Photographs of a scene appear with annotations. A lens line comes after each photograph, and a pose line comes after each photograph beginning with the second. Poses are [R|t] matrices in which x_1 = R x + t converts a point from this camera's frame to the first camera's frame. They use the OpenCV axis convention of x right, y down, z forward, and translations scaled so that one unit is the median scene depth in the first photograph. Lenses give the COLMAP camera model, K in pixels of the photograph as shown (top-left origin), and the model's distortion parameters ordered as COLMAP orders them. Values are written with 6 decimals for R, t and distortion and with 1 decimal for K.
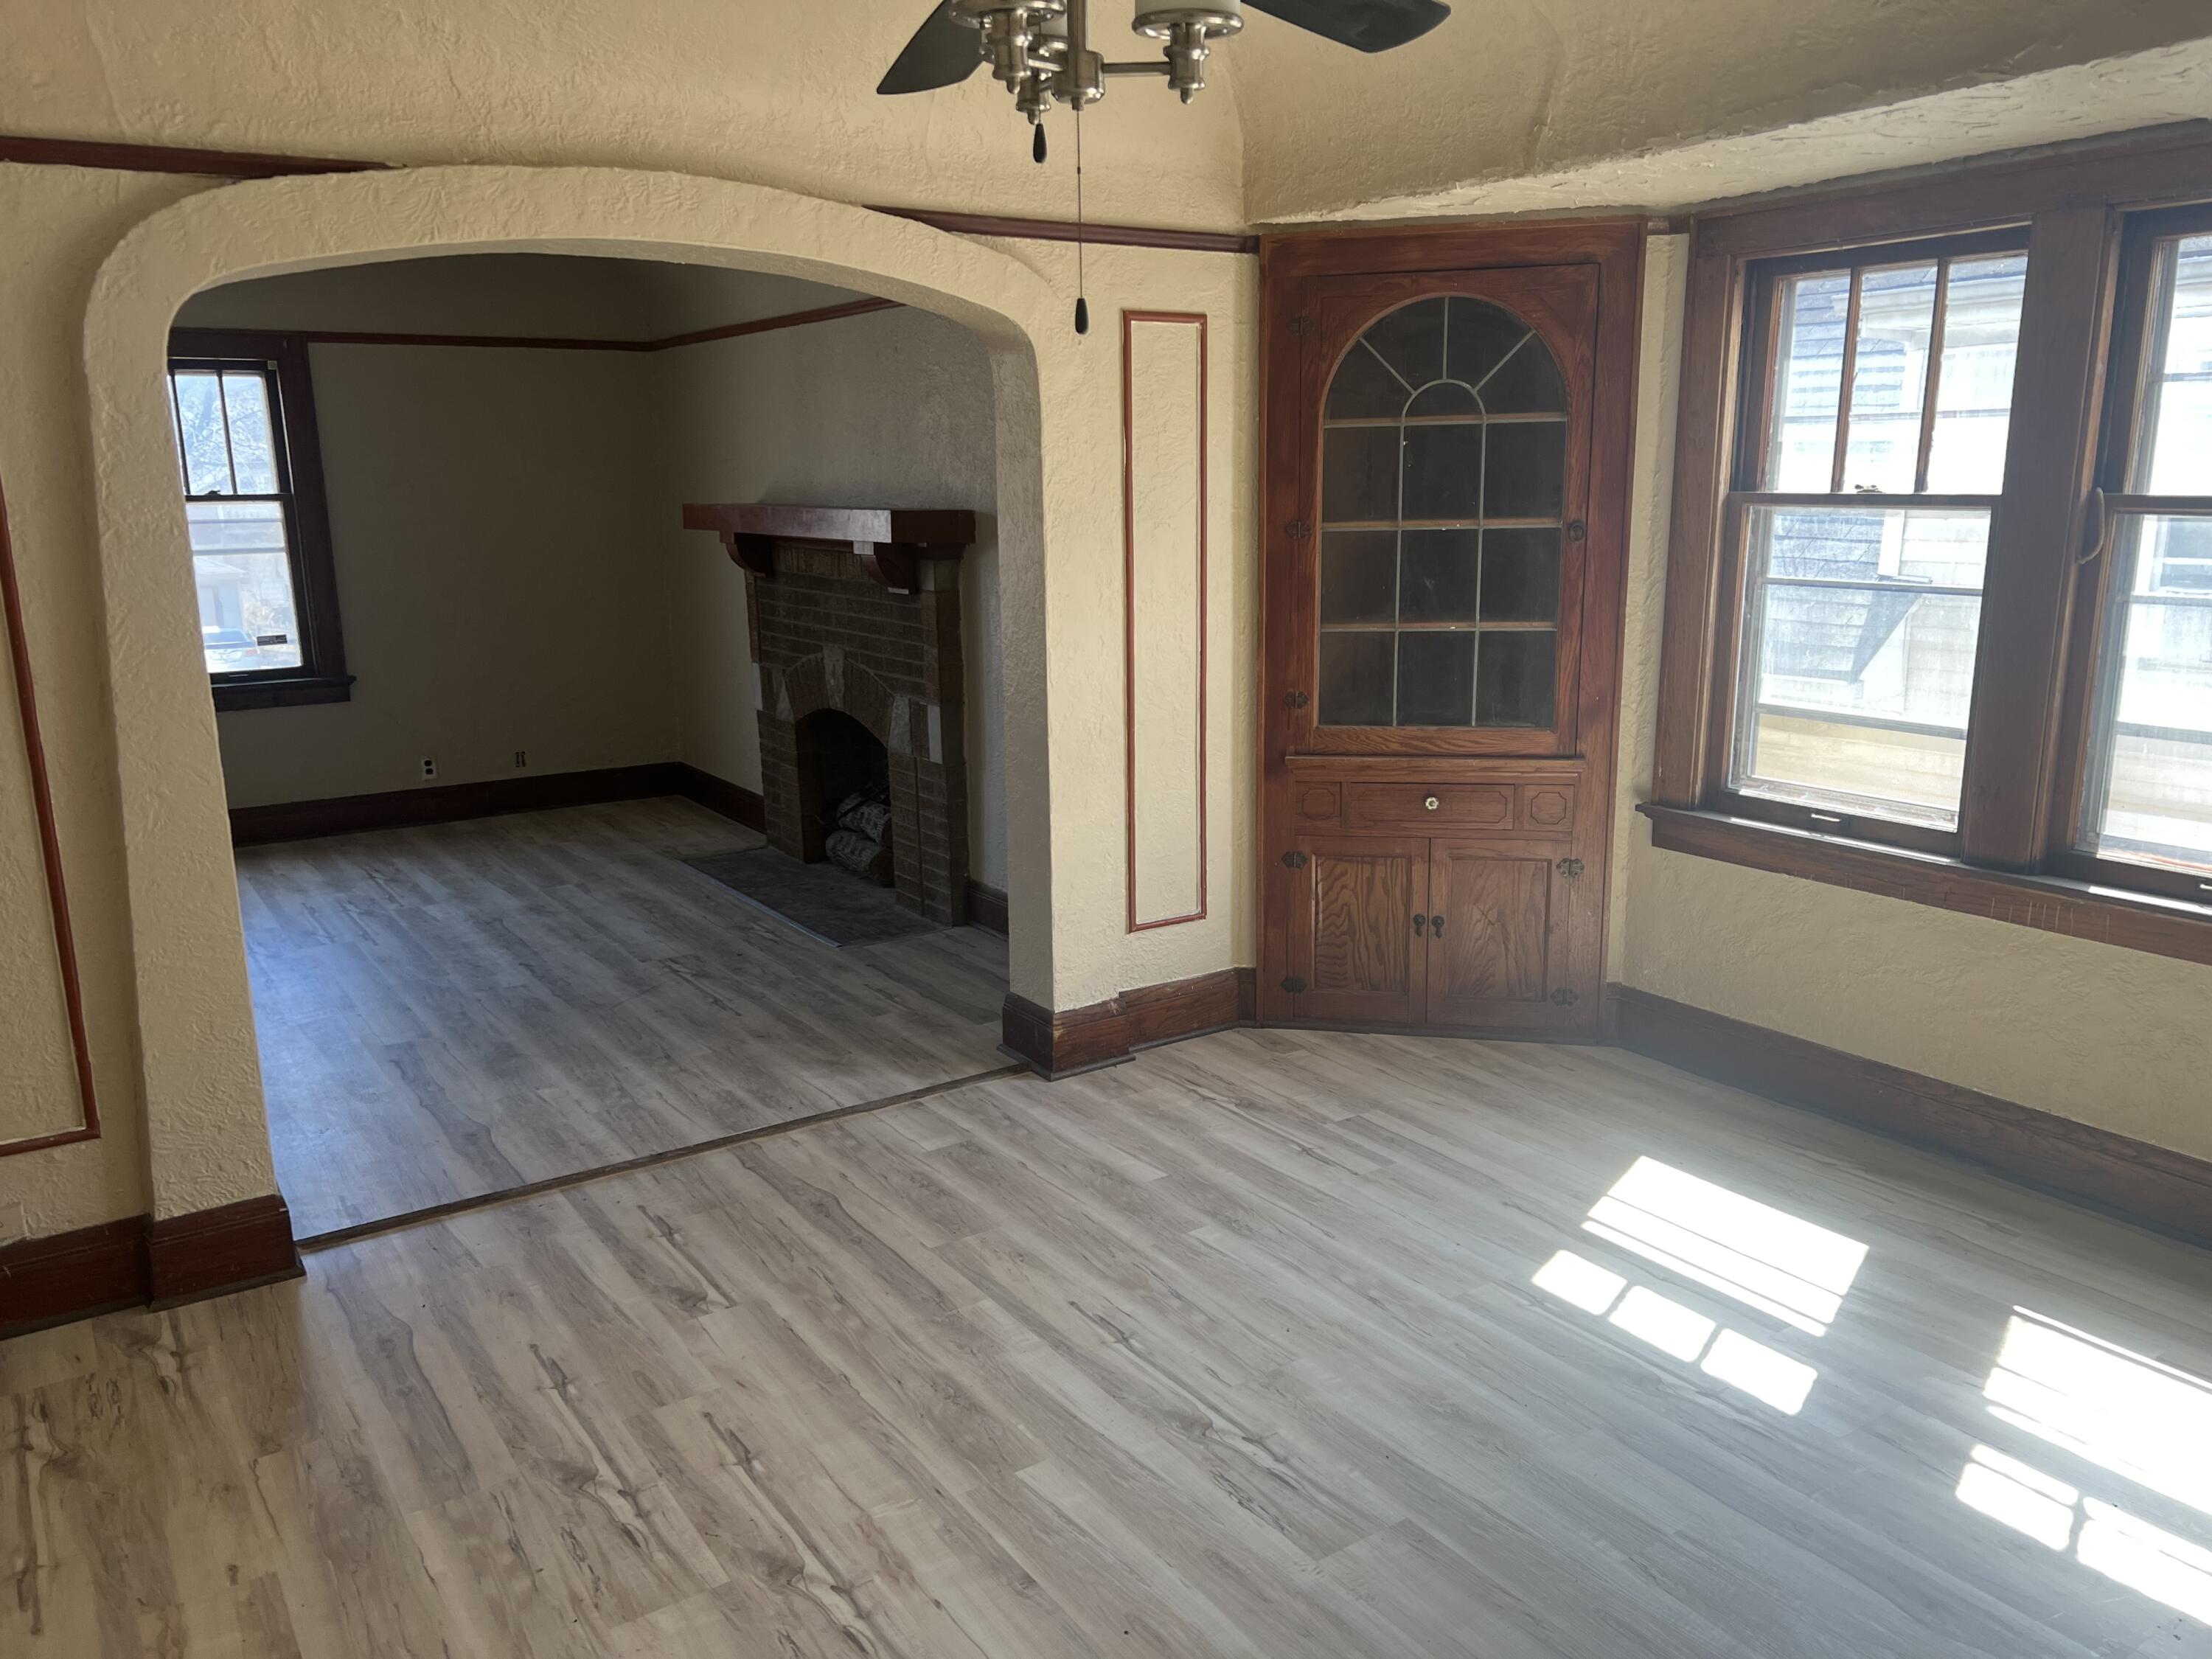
lens RADIAL K [[1637.4, 0, 1103.8], [0, 1637.4, 834.7], [0, 0, 1]] dist [0.054838, -0.065015]
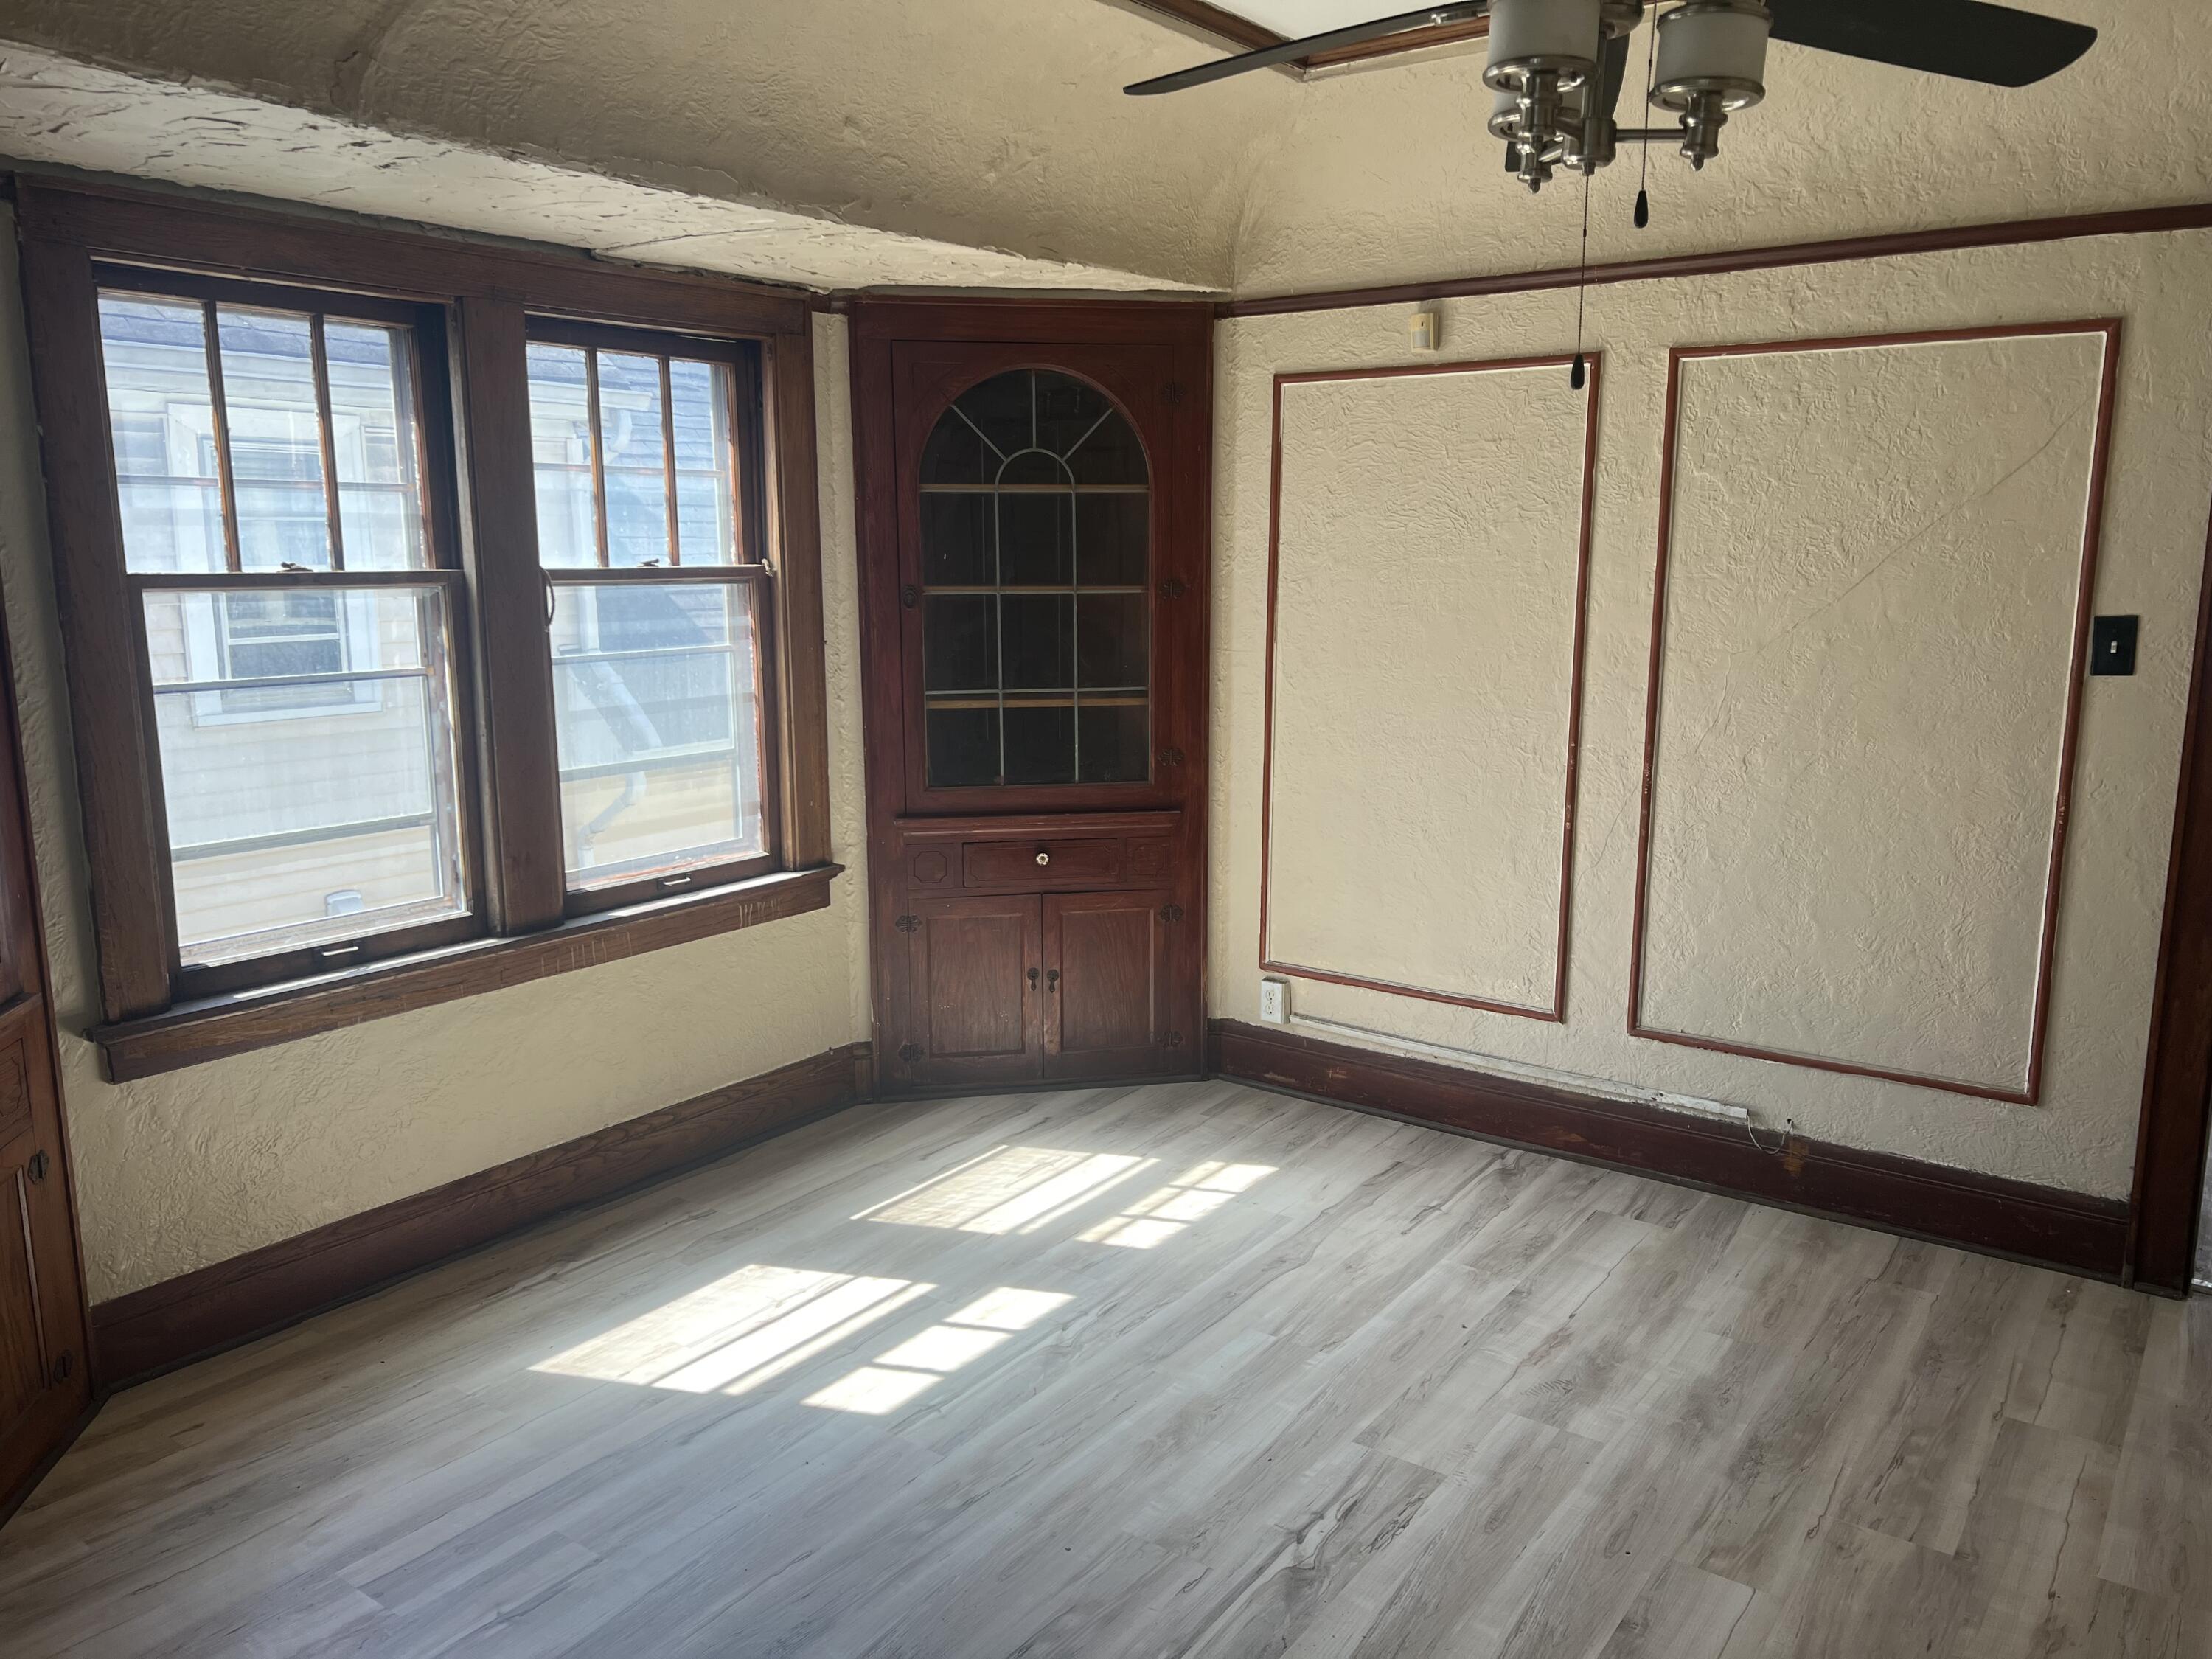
lens RADIAL K [[1637.4, 0, 1112.2], [0, 1637.4, 839.5], [0, 0, 1]] dist [0.054838, -0.065015]
pose [[-0.346742, -0.155568, 0.924969, -0.326041], [0.208913, 0.948568, 0.237852, -0.125538], [-0.914399, 0.275711, -0.296408, 0.595159]]
